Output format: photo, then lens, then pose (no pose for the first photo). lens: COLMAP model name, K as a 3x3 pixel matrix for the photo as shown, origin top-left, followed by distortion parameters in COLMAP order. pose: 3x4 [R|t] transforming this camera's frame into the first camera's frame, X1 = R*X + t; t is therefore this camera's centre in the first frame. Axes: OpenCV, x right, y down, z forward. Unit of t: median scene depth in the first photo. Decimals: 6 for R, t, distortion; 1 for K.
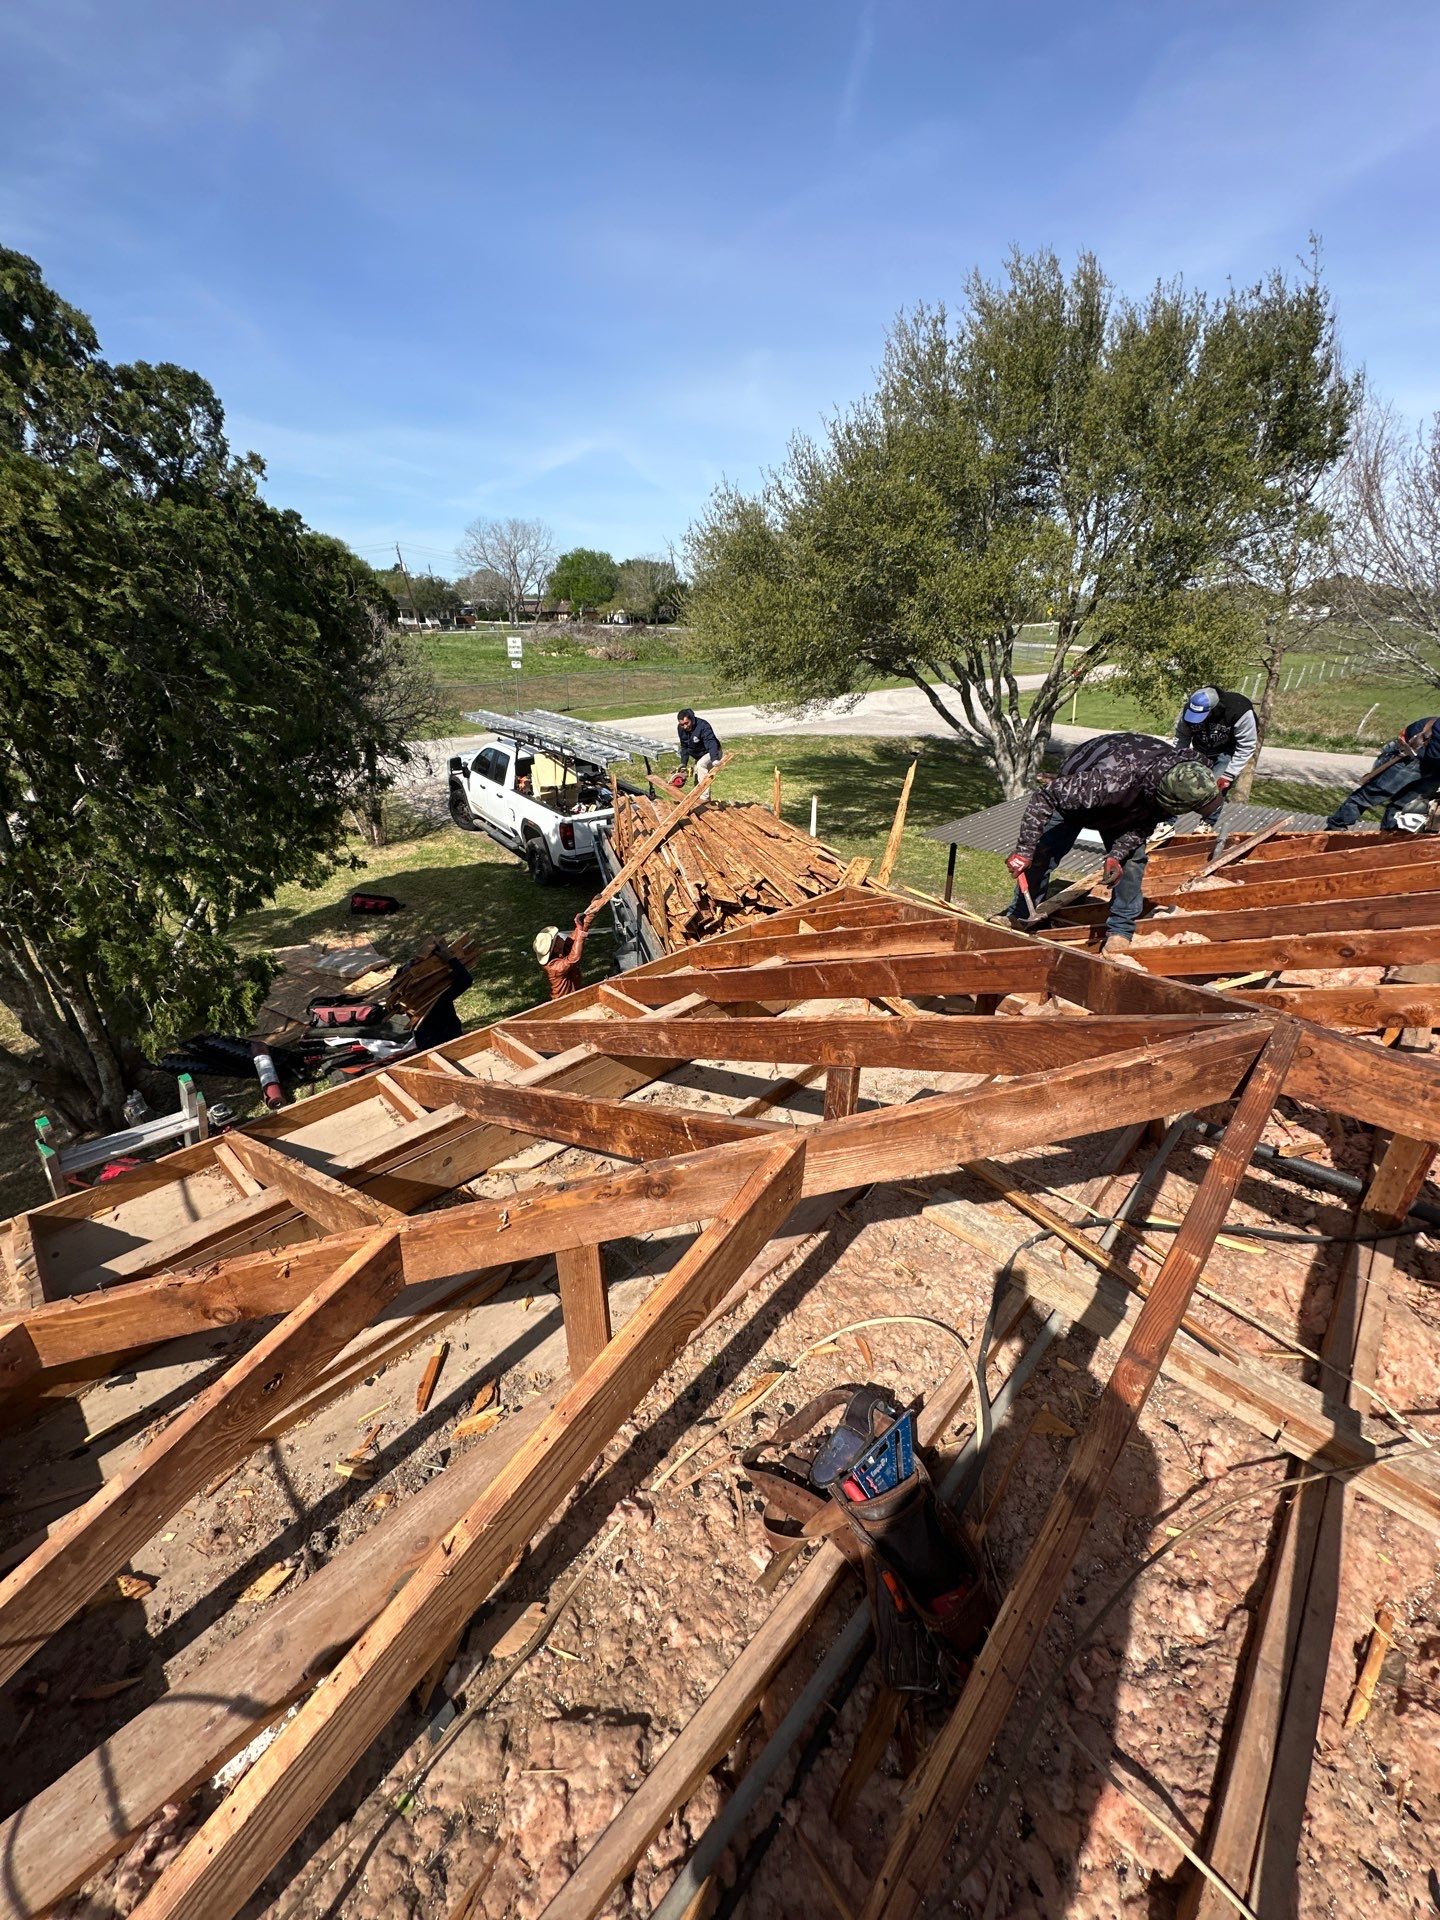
lens RADIAL K [[767.5, 0, 721.7], [0, 767.5, 955.1], [0, 0, 1]] dist [0.001523, 0.000377]
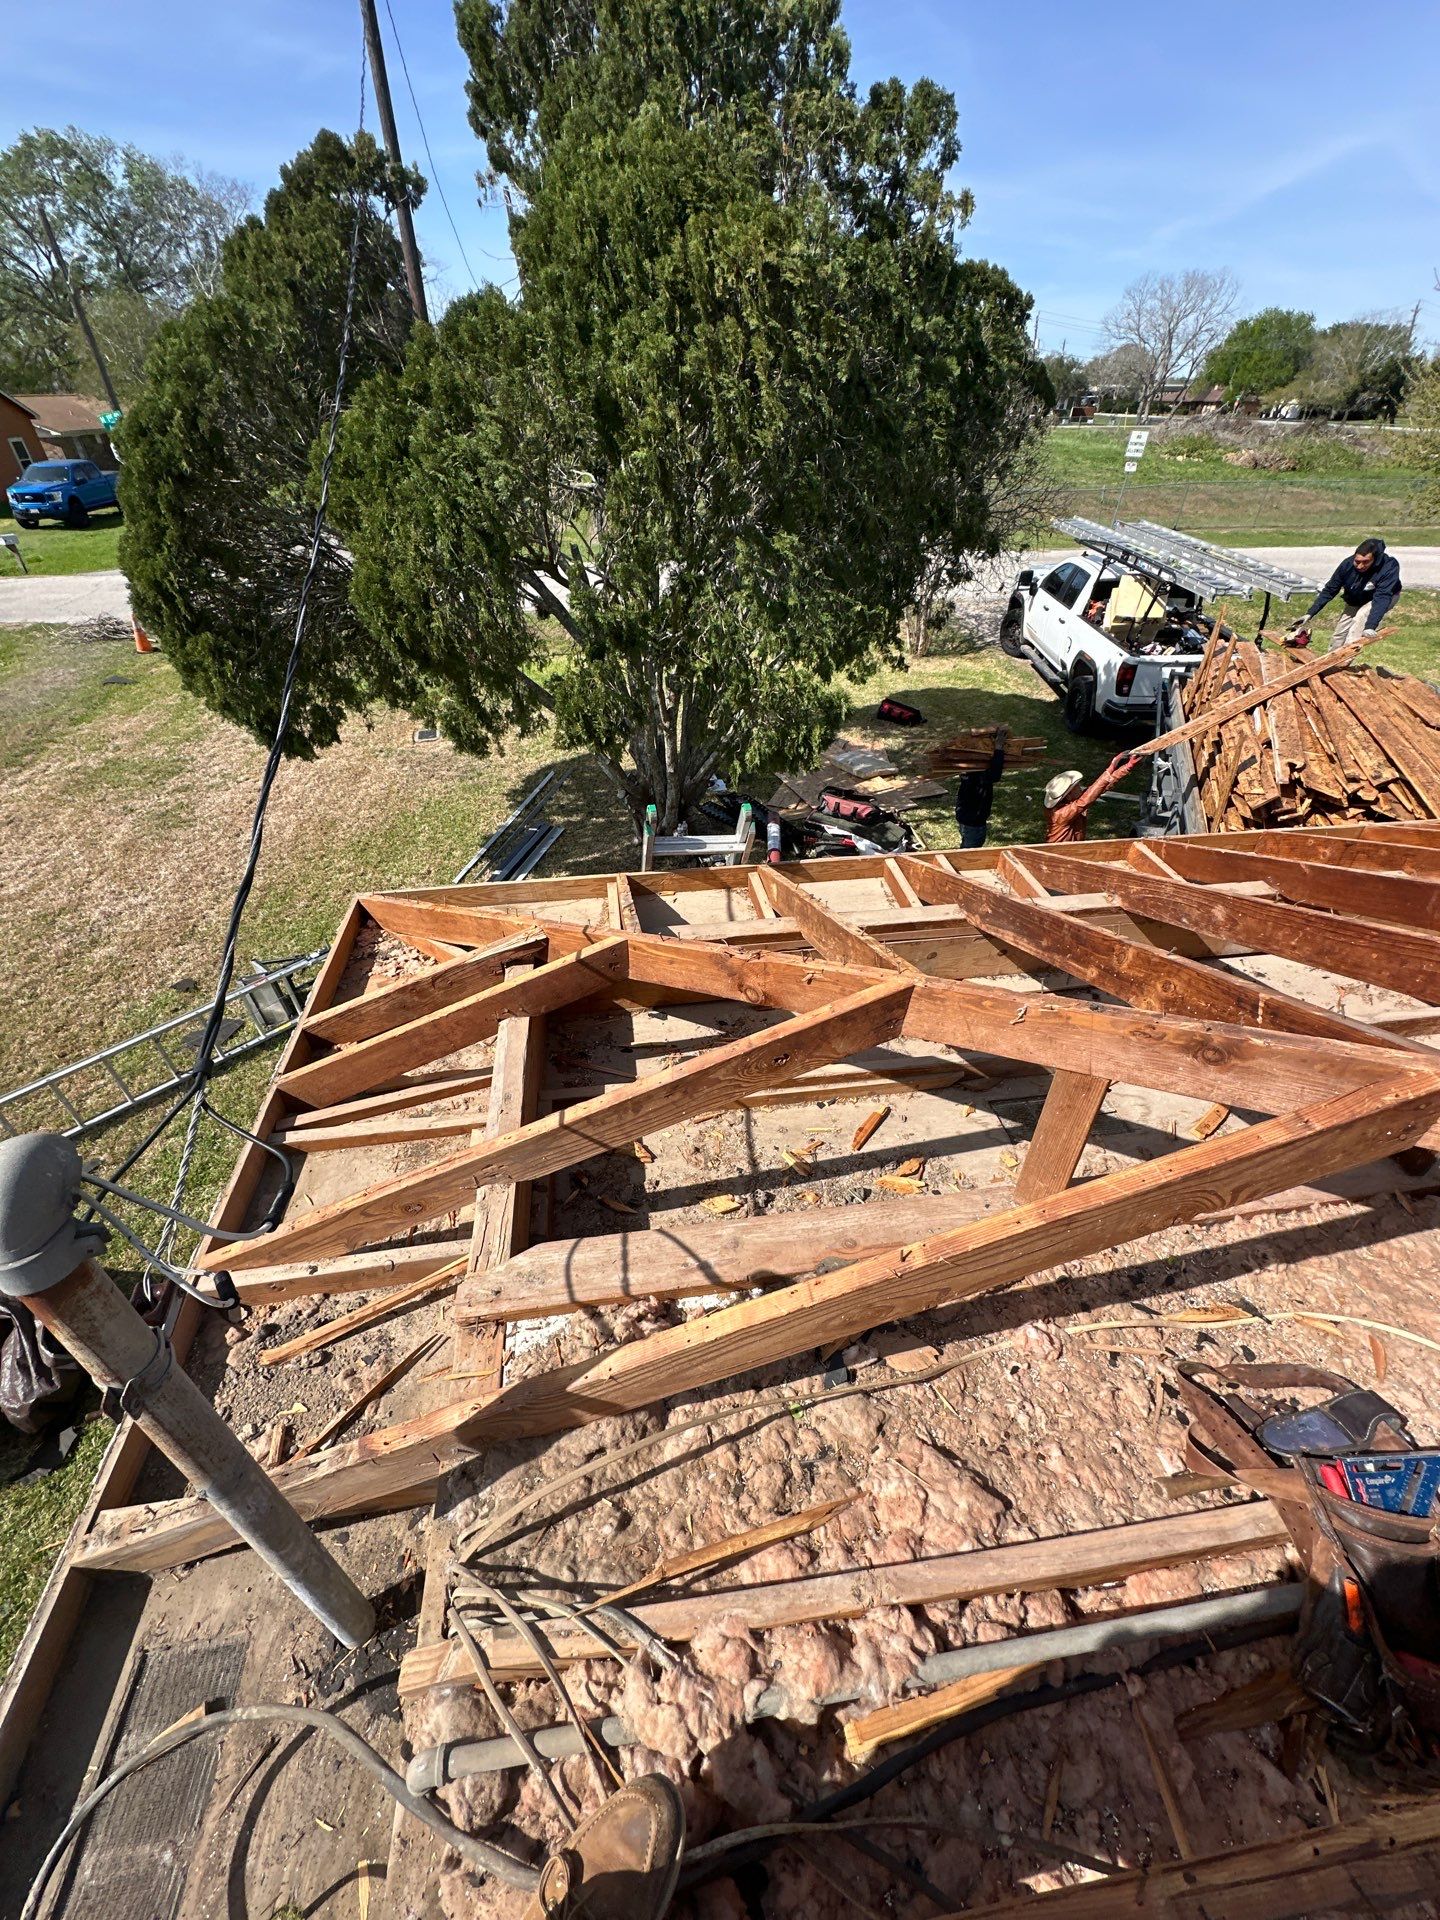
lens RADIAL K [[767.5, 0, 719.4], [0, 767.5, 955.0], [0, 0, 1]] dist [0.001523, 0.000377]
pose [[0.787458, 0.362887, -0.498219, -0.092627], [-0.255302, 0.927747, 0.272226, 0.080038], [0.561009, -0.087171, 0.823207, 0.002805]]
